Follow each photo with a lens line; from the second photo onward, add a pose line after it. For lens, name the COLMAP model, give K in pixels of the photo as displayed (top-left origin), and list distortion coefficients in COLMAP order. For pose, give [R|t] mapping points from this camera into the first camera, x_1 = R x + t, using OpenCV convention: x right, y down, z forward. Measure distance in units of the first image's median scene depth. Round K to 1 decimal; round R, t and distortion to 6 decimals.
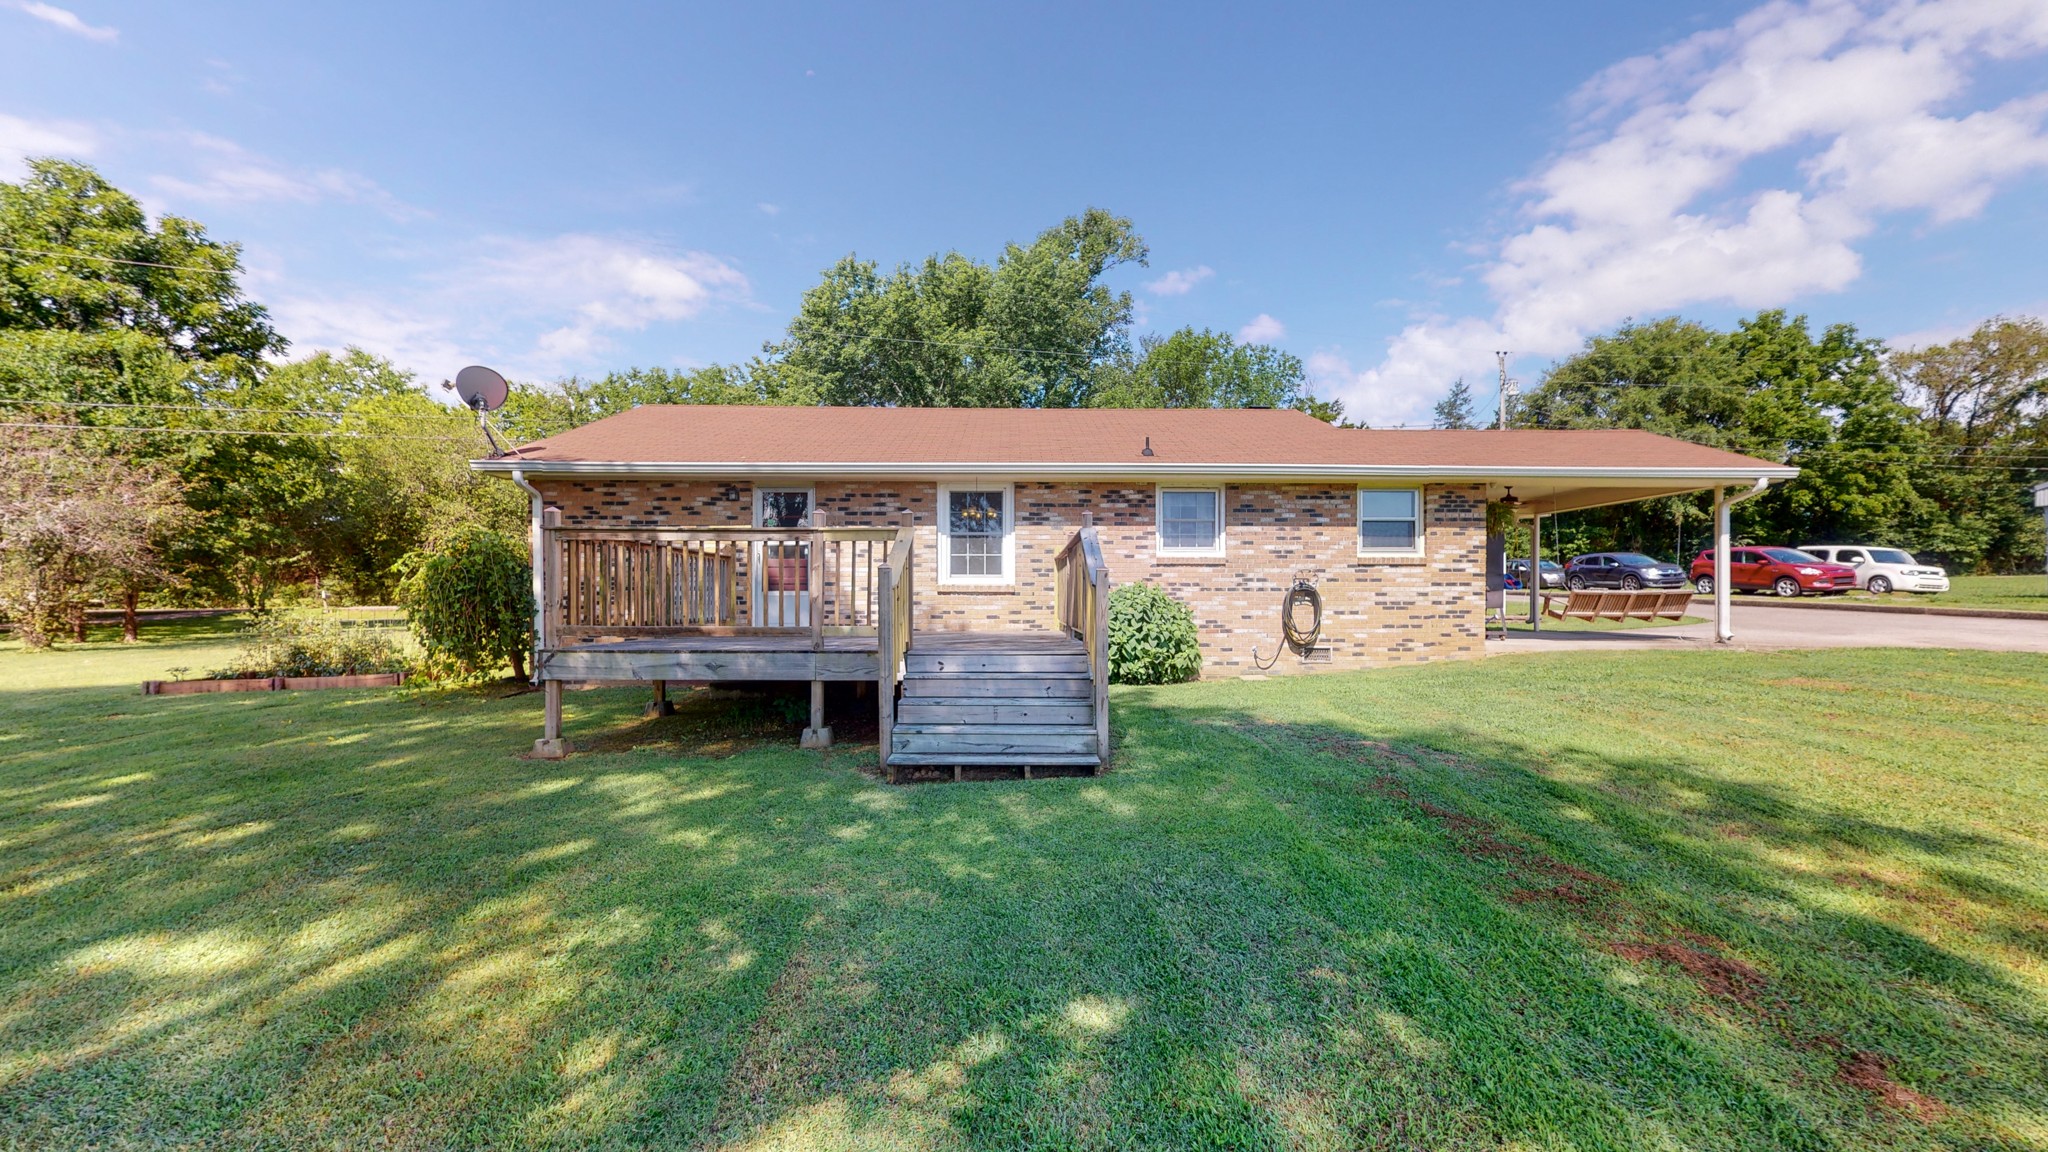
lens RADIAL K [[767.5, 0, 1023.8], [0, 767.5, 583.1], [0, 0, 1]] dist [-0.005953, -0.000284]
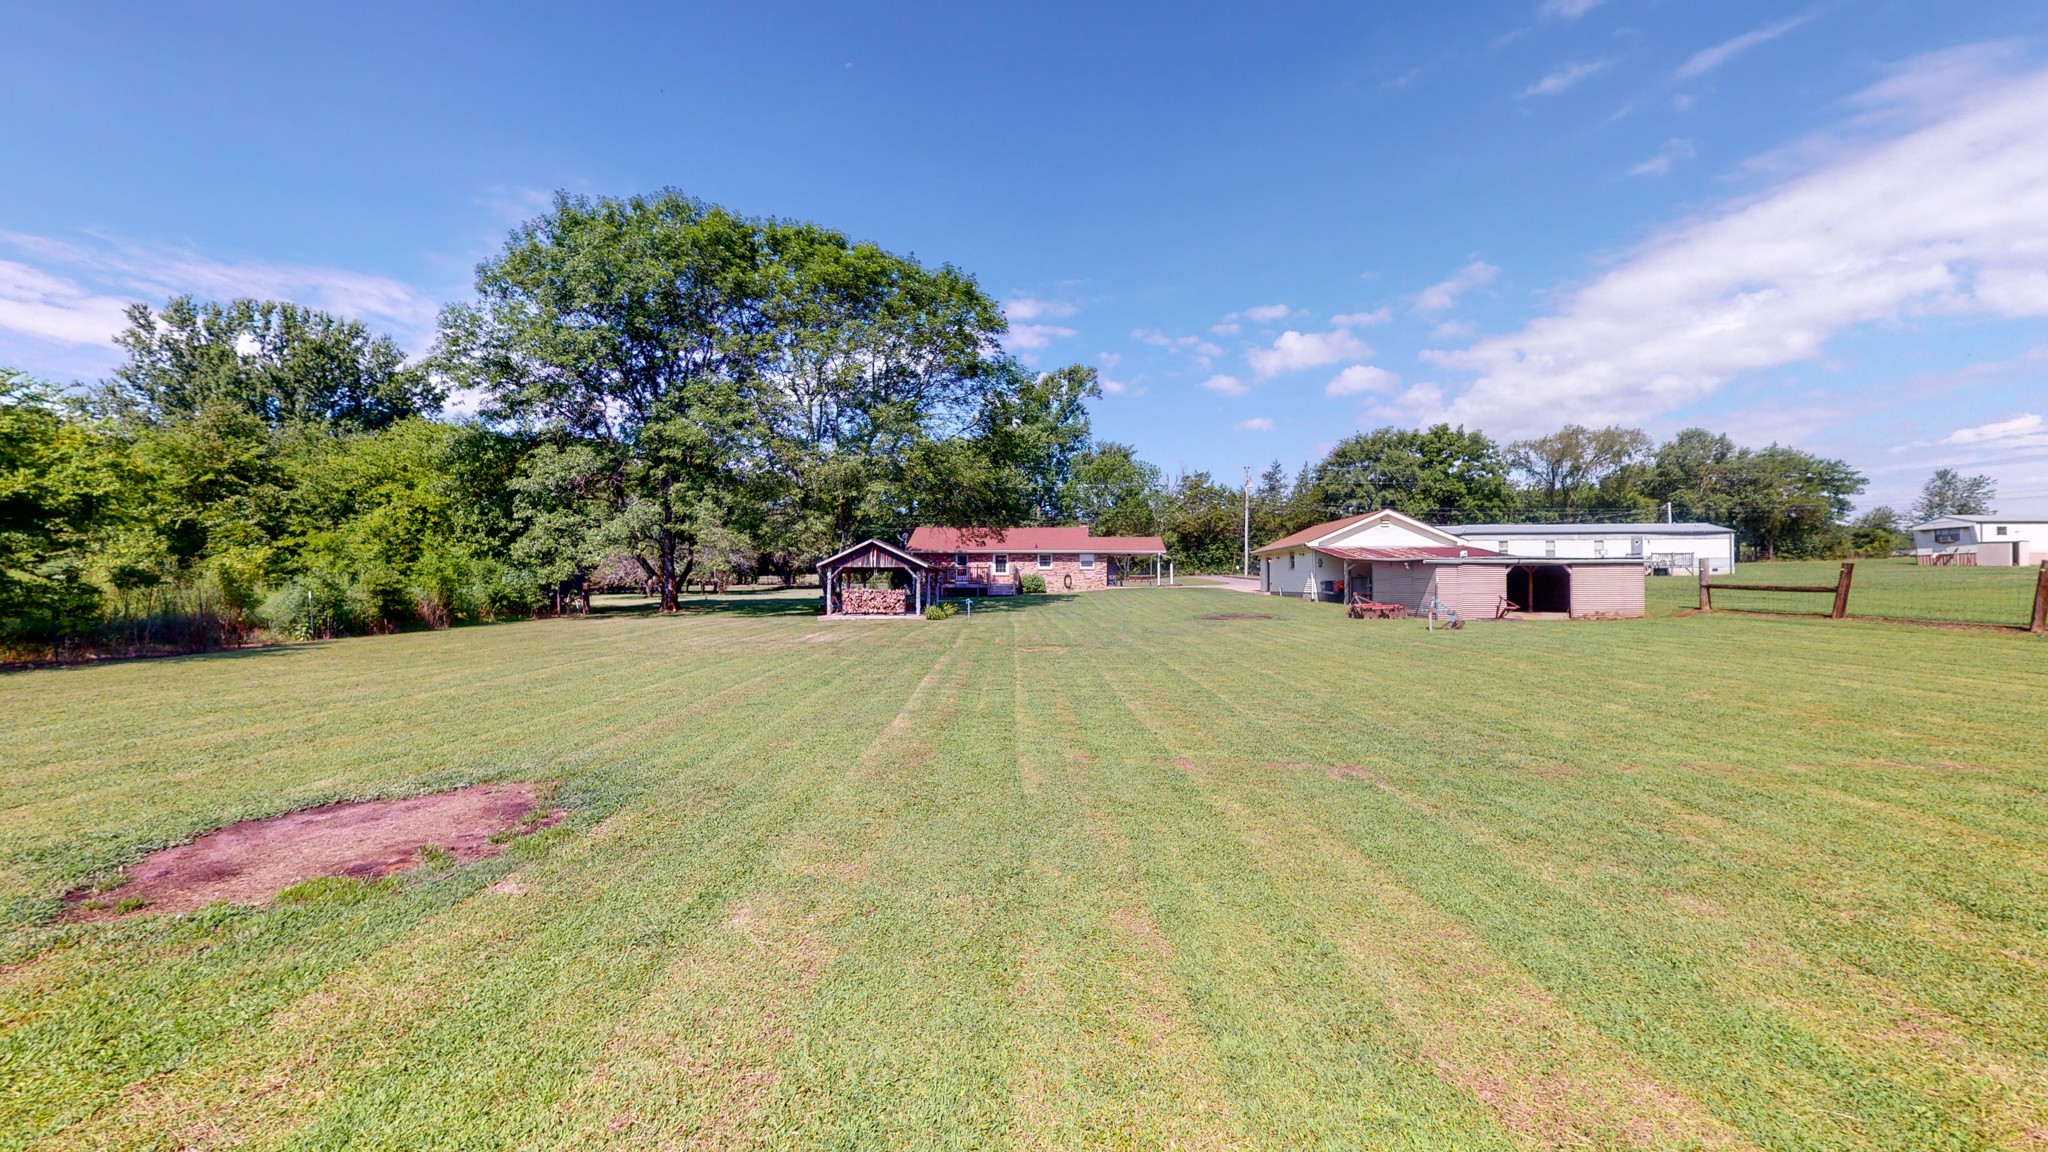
lens RADIAL K [[767.5, 0, 1035.8], [0, 767.5, 583.1], [0, 0, 1]] dist [-0.005953, -0.000284]
pose [[0.999270, -0.003087, -0.038065, 0.342416], [0.003511, 0.999932, 0.011077, 0.003294], [0.038028, -0.011203, 0.999214, -3.841283]]
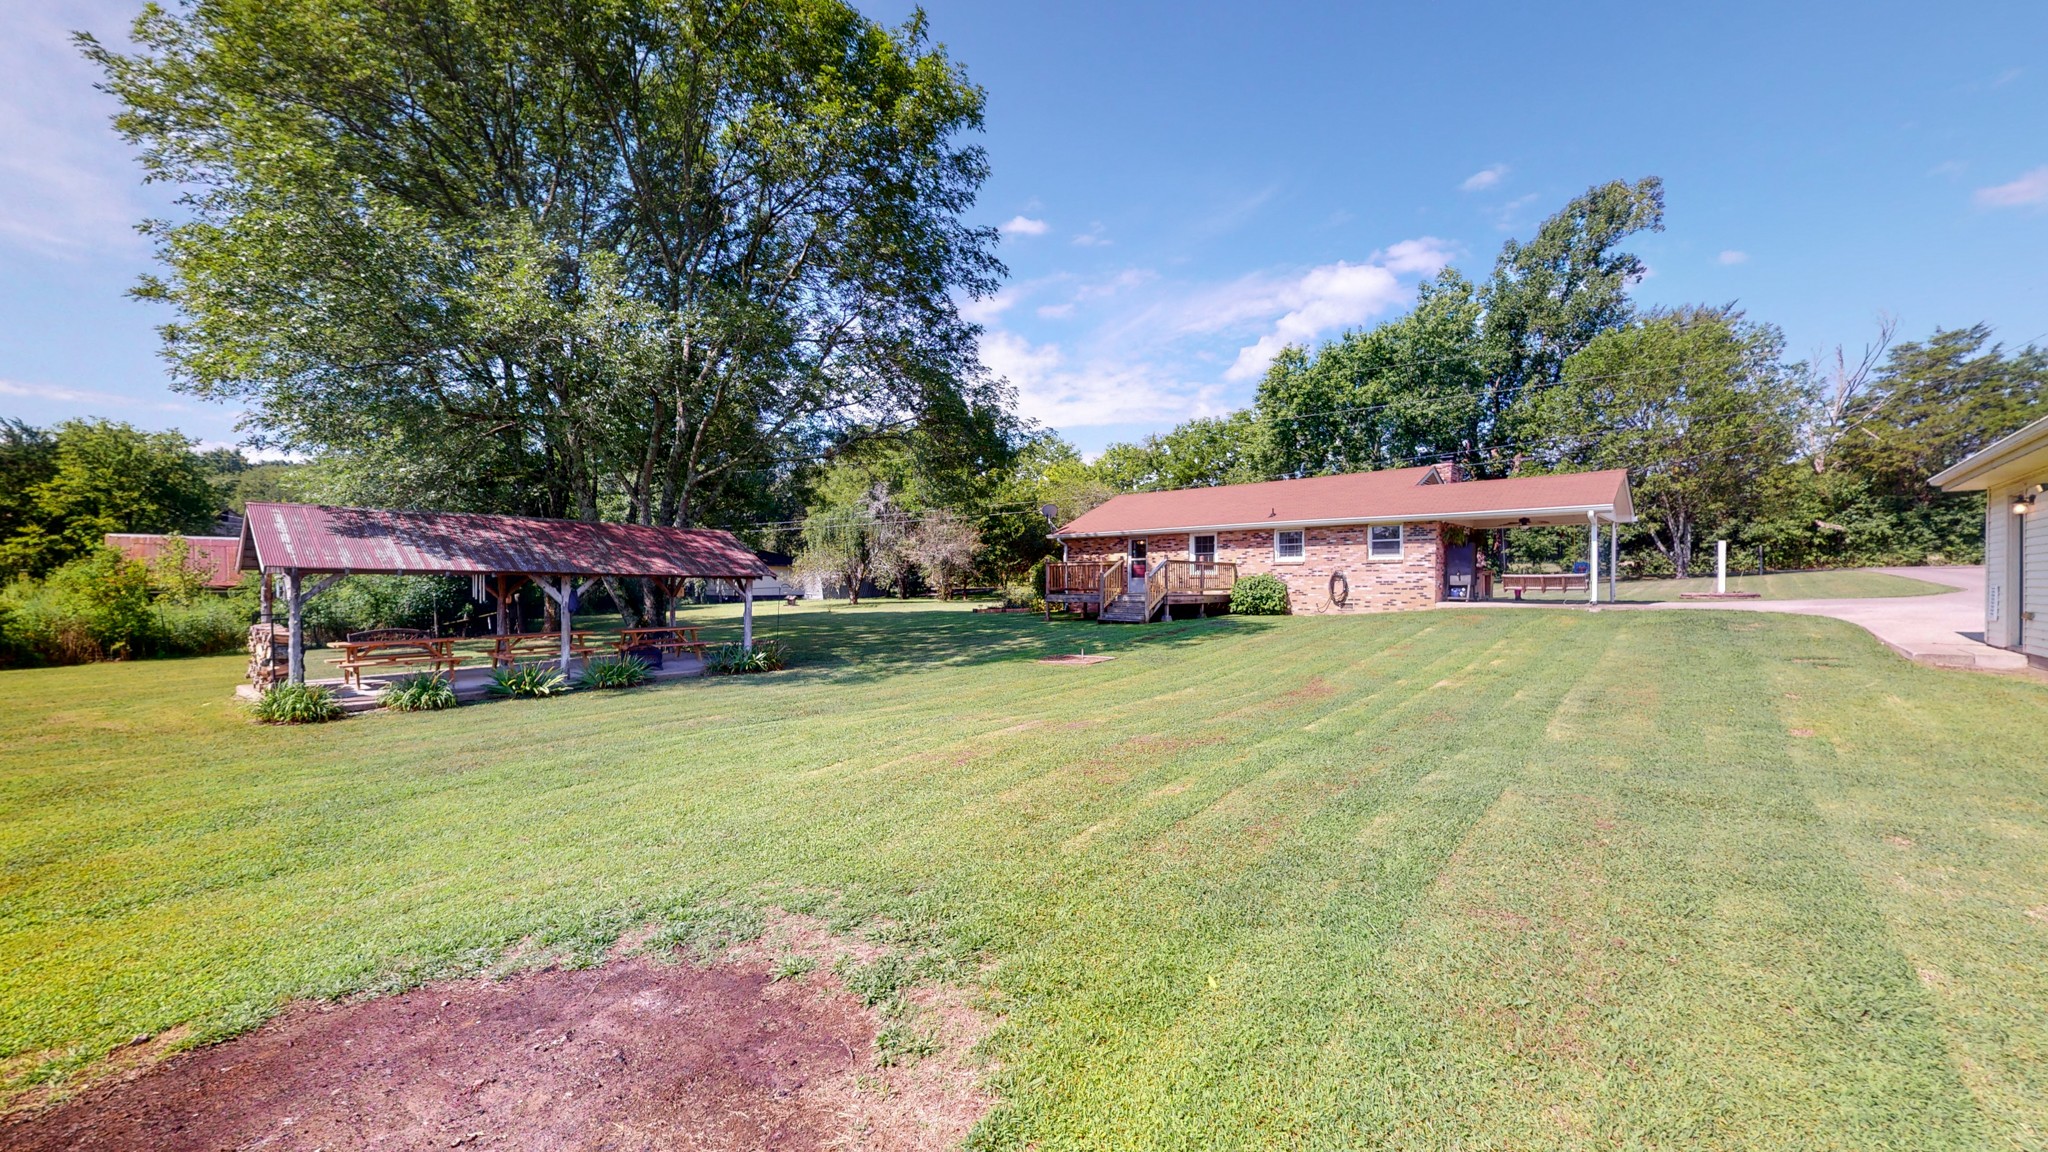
lens RADIAL K [[767.5, 0, 1013.2], [0, 767.5, 578.2], [0, 0, 1]] dist [-0.005953, -0.000284]
pose [[0.705293, -0.005065, -0.708897, 1.225450], [0.014404, 0.999870, 0.007187, -0.012299], [0.708769, -0.015280, 0.705275, -1.135282]]
